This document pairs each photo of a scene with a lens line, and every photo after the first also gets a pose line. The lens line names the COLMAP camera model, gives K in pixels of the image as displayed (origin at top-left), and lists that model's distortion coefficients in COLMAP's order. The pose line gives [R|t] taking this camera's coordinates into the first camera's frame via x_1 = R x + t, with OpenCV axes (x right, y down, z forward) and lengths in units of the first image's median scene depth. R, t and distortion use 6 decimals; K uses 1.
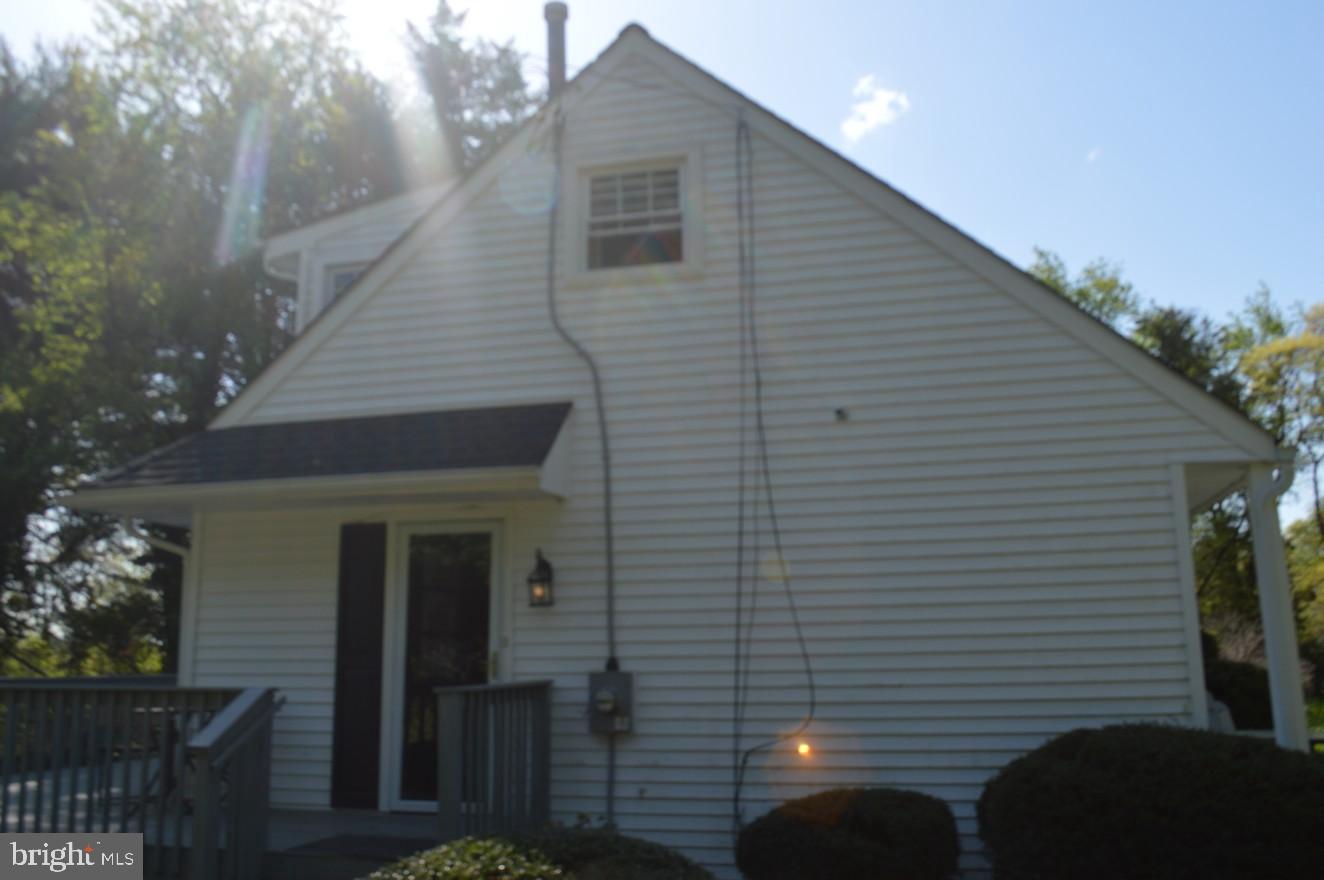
lens RADIAL K [[1121.1, 0, 648.0], [0, 1121.1, 406.1], [0, 0, 1]] dist [-0.058341, -0.006361]
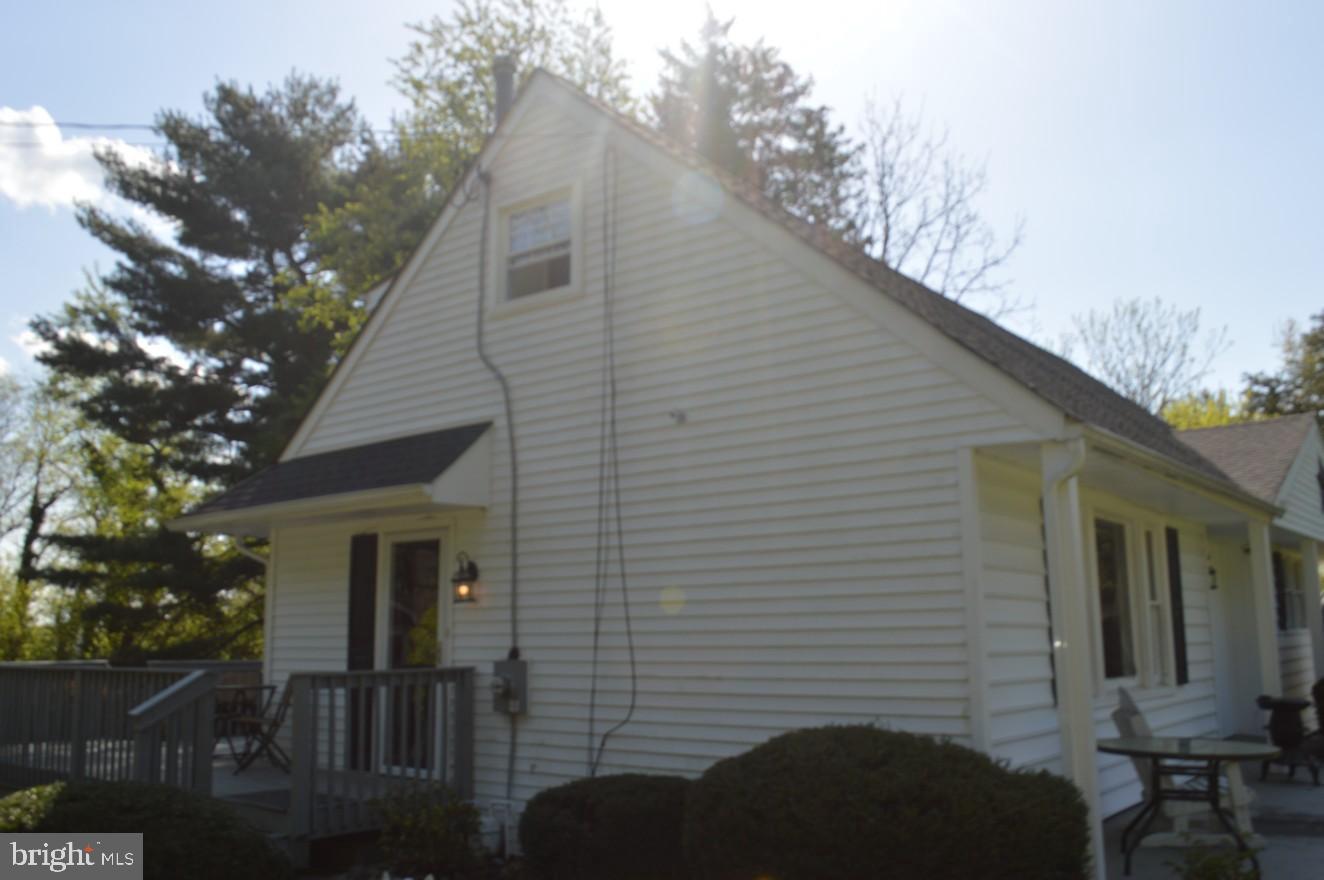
lens RADIAL K [[1101.7, 0, 666.6], [0, 1101.7, 439.3], [0, 0, 1]] dist [-0.032146, 0.003525]
pose [[0.917639, -0.067941, -0.391563, 0.539729], [0.086334, 0.995828, 0.029540, -0.003321], [0.387923, -0.060912, 0.919677, 0.051128]]
